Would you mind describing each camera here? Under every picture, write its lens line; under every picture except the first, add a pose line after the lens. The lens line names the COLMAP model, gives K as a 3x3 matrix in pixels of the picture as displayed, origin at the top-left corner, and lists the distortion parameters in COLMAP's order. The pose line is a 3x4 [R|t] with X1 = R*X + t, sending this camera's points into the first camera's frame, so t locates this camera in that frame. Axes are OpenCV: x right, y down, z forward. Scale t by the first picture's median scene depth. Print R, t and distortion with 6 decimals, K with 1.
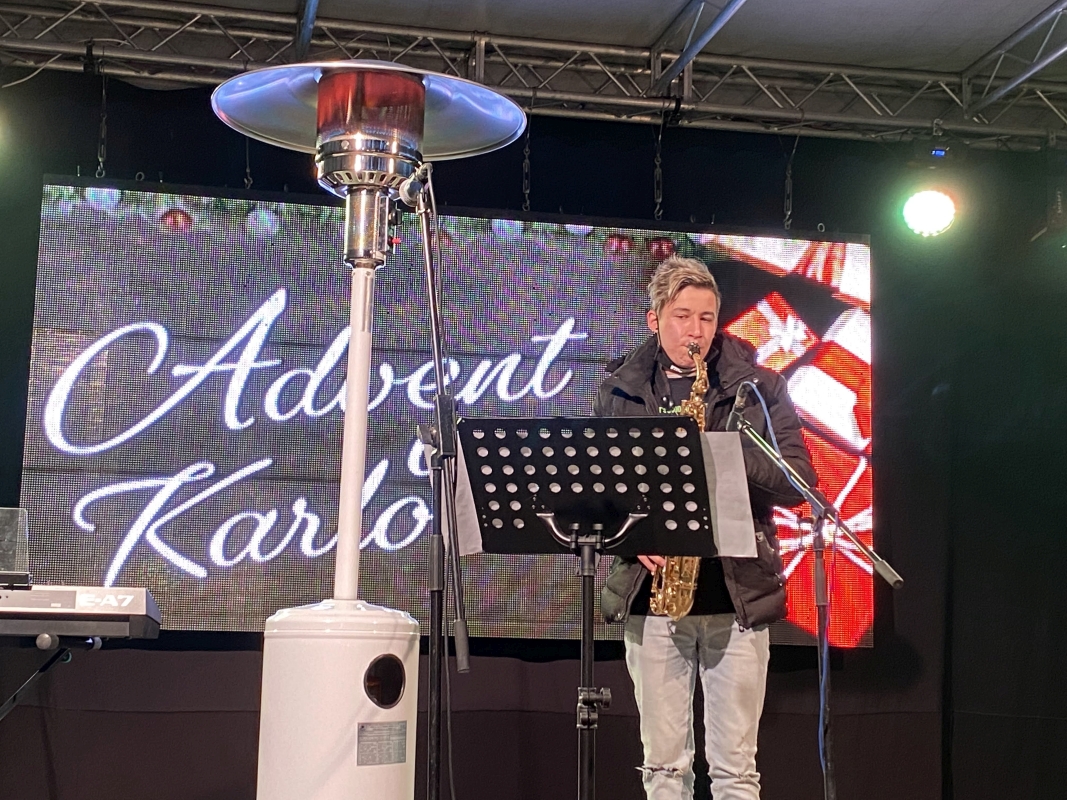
lens RADIAL K [[1687.4, 0, 534.7], [0, 1687.4, 394.5], [0, 0, 1]] dist [0.234066, -0.737051]
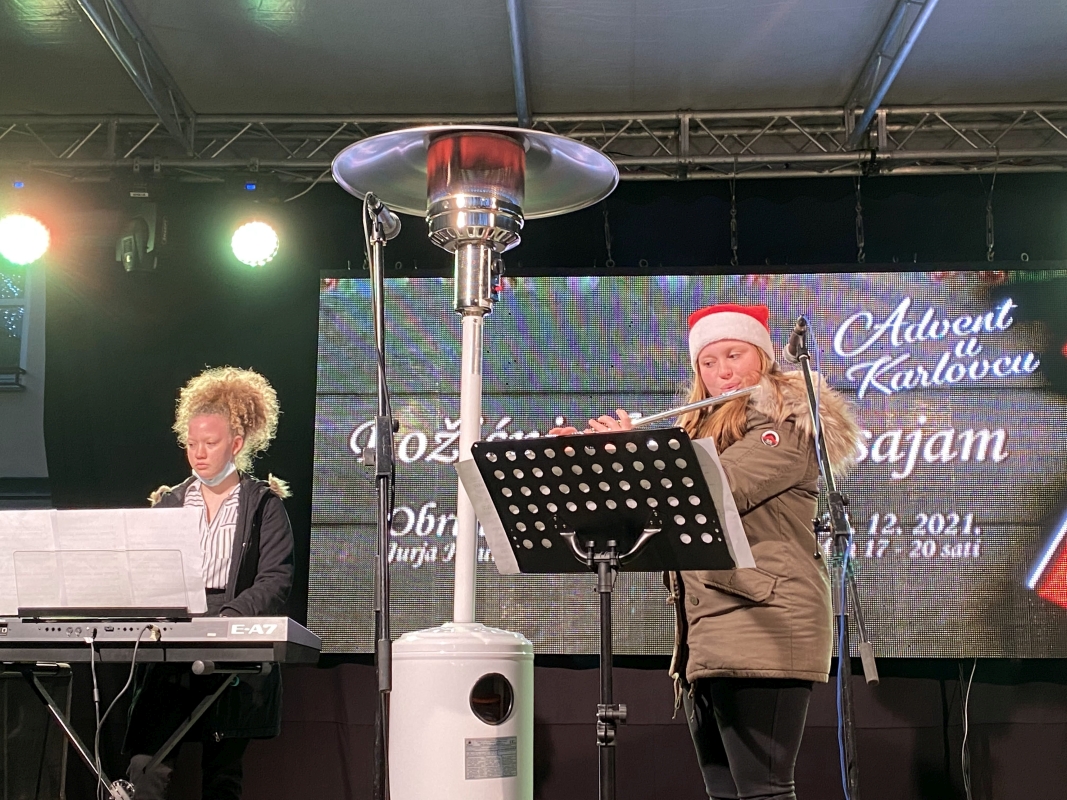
lens RADIAL K [[1423.6, 0, 536.0], [0, 1423.6, 405.2], [0, 0, 1]] dist [0.220209, -0.676941]
pose [[0.970741, -0.062671, -0.231806, 0.083925], [0.055382, 0.997748, -0.037829, 0.011061], [0.233655, 0.023884, 0.972026, 0.068922]]
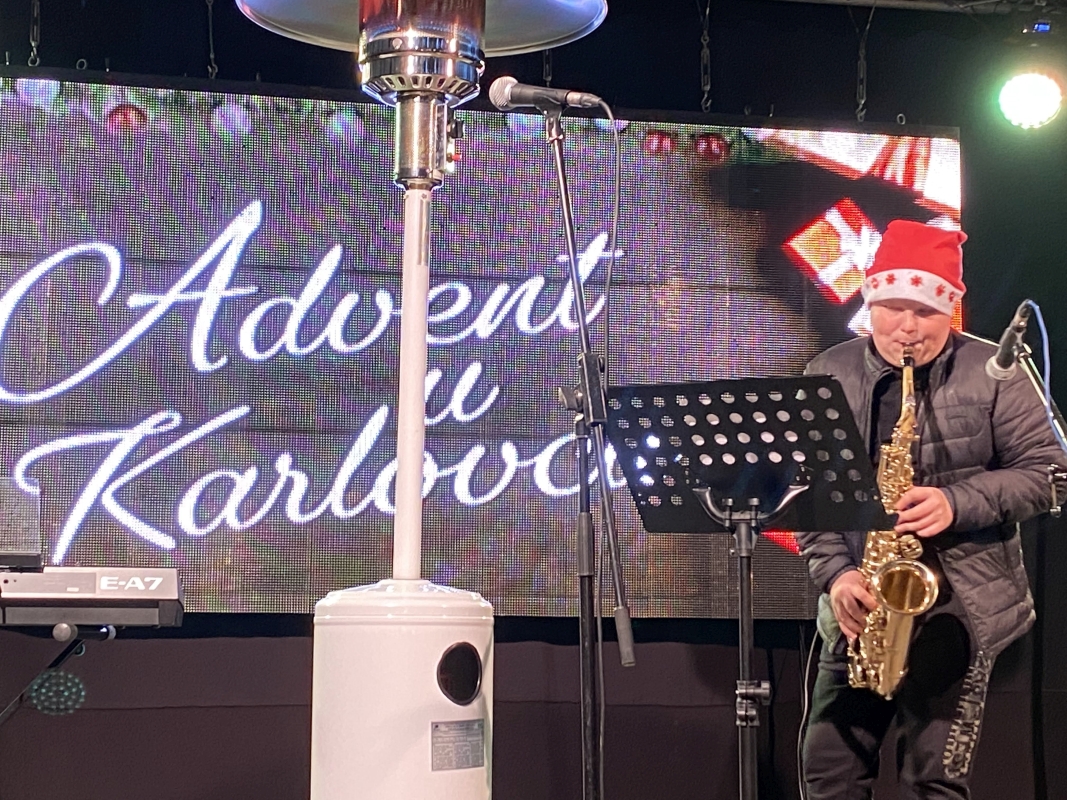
lens RADIAL K [[2090.6, 0, 533.5], [0, 2090.6, 400.0], [0, 0, 1]] dist [0.180803, -0.271301]
pose [[0.999674, -0.010311, 0.023374, -0.039269], [0.009293, 0.999022, 0.043227, -0.008173], [-0.023797, -0.042995, 0.998792, -0.029748]]
